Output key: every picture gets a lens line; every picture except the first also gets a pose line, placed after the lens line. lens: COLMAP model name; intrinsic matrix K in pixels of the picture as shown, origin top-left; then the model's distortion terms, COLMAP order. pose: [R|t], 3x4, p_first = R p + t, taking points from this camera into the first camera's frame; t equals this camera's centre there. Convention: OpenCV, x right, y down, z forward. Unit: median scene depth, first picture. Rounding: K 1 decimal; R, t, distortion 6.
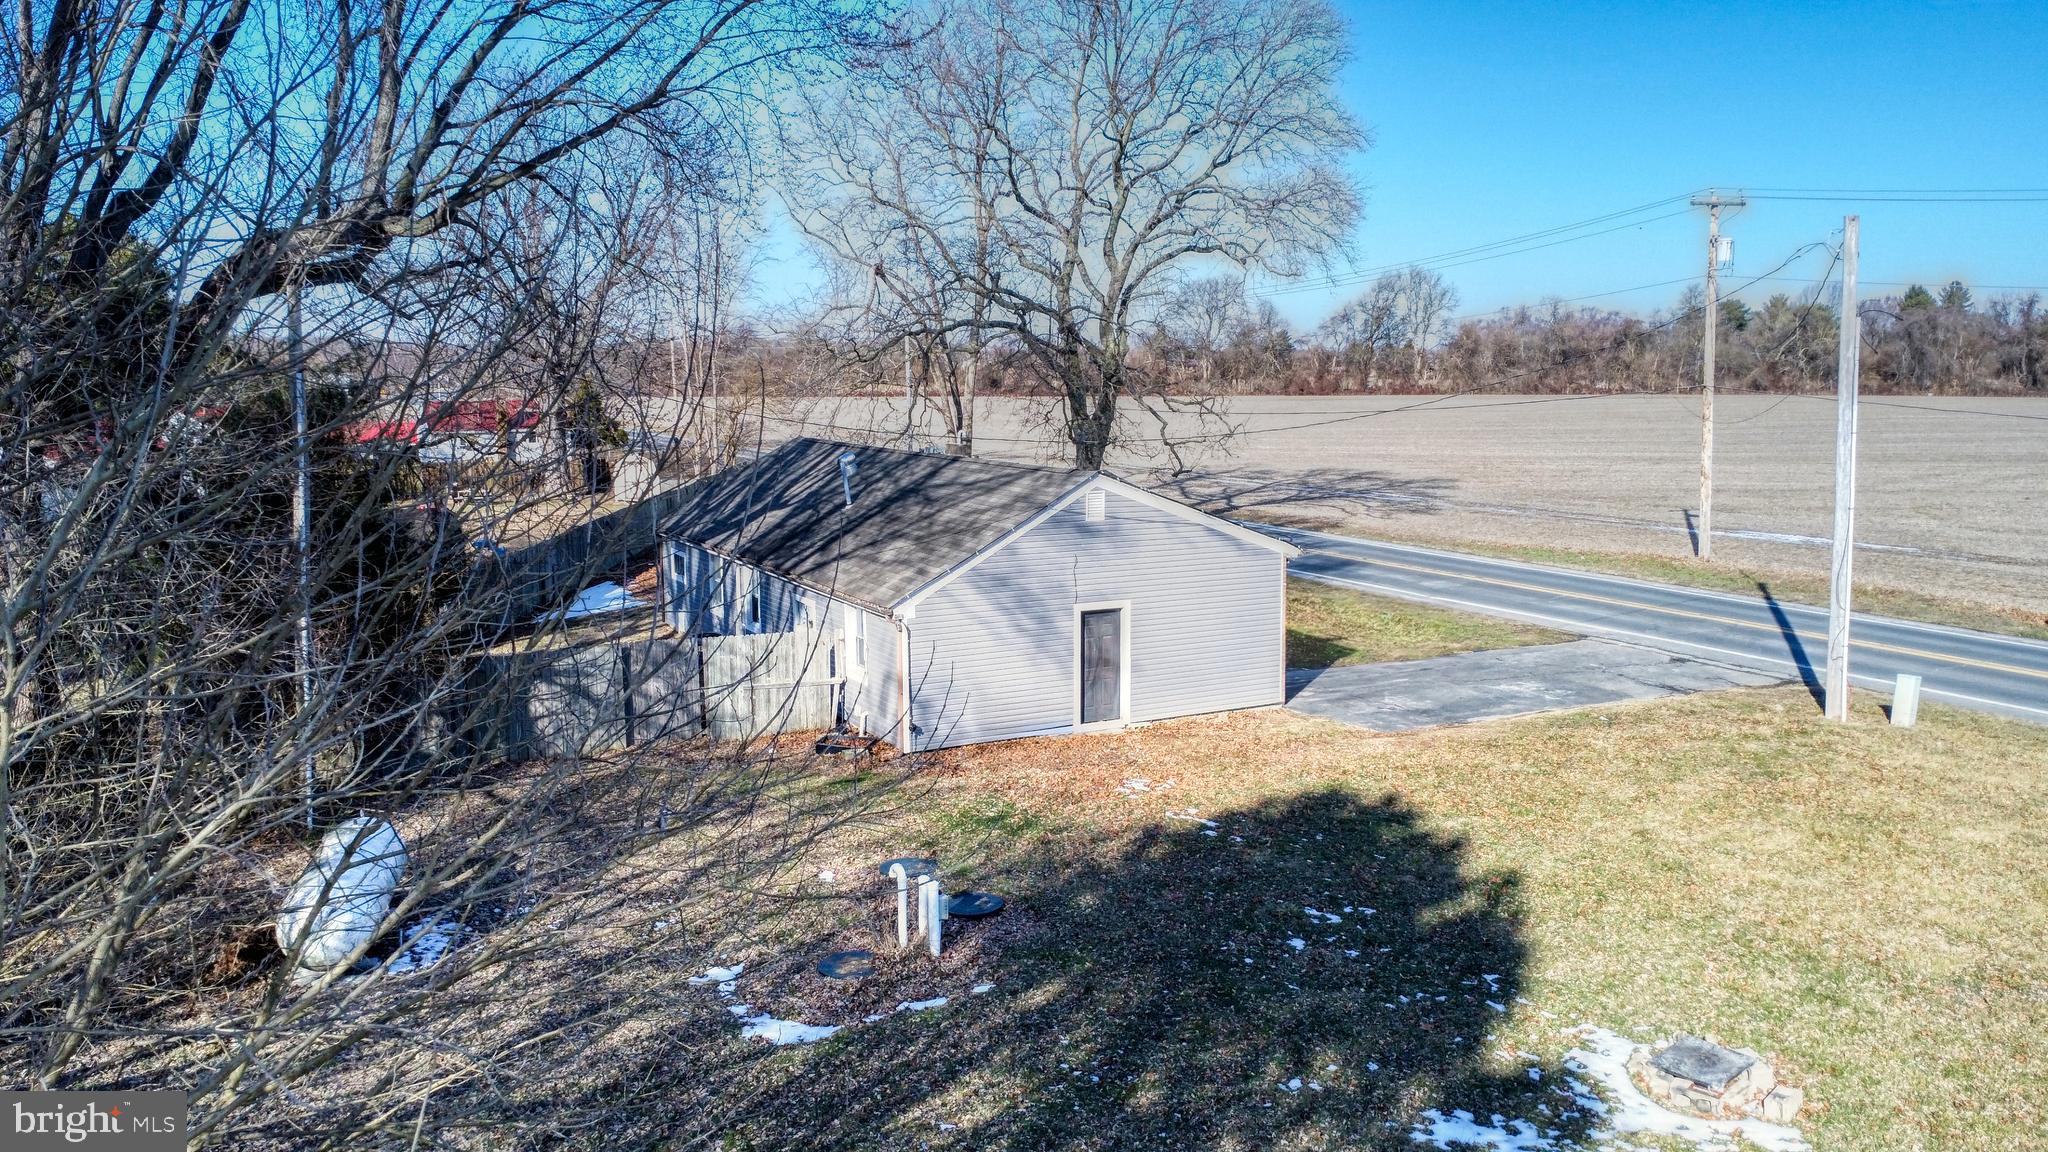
lens RADIAL K [[1538.2, 0, 1019.6], [0, 1538.2, 579.1], [0, 0, 1]] dist [-0.003500, 0.005046]
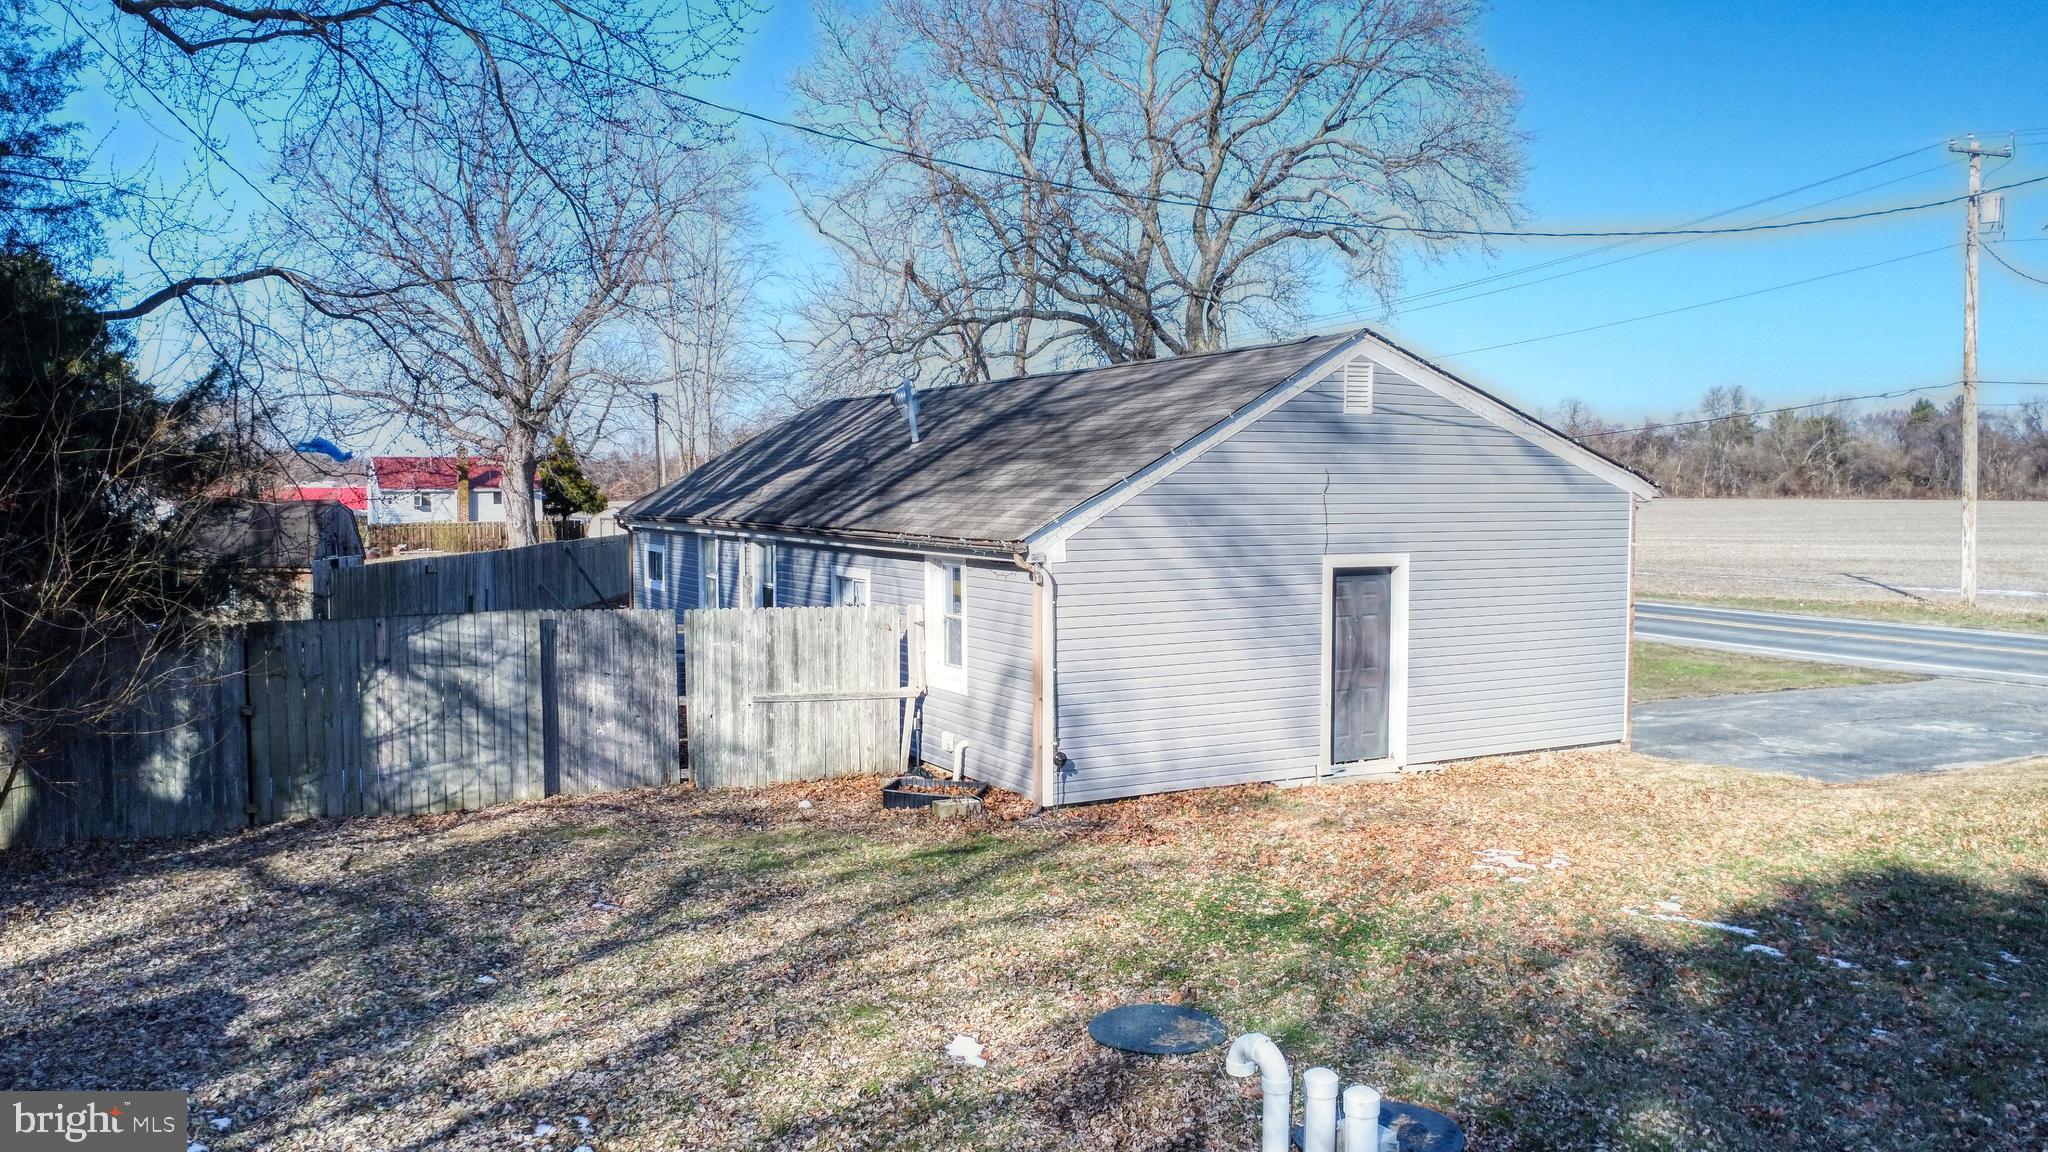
lens RADIAL K [[1538.2, 0, 1030.0], [0, 1538.2, 575.8], [0, 0, 1]] dist [-0.003500, 0.005046]
pose [[0.999903, 0.003861, 0.013400, -0.081435], [-0.002763, 0.996706, -0.081057, 0.069885], [-0.013669, 0.081012, 0.996619, 0.407816]]
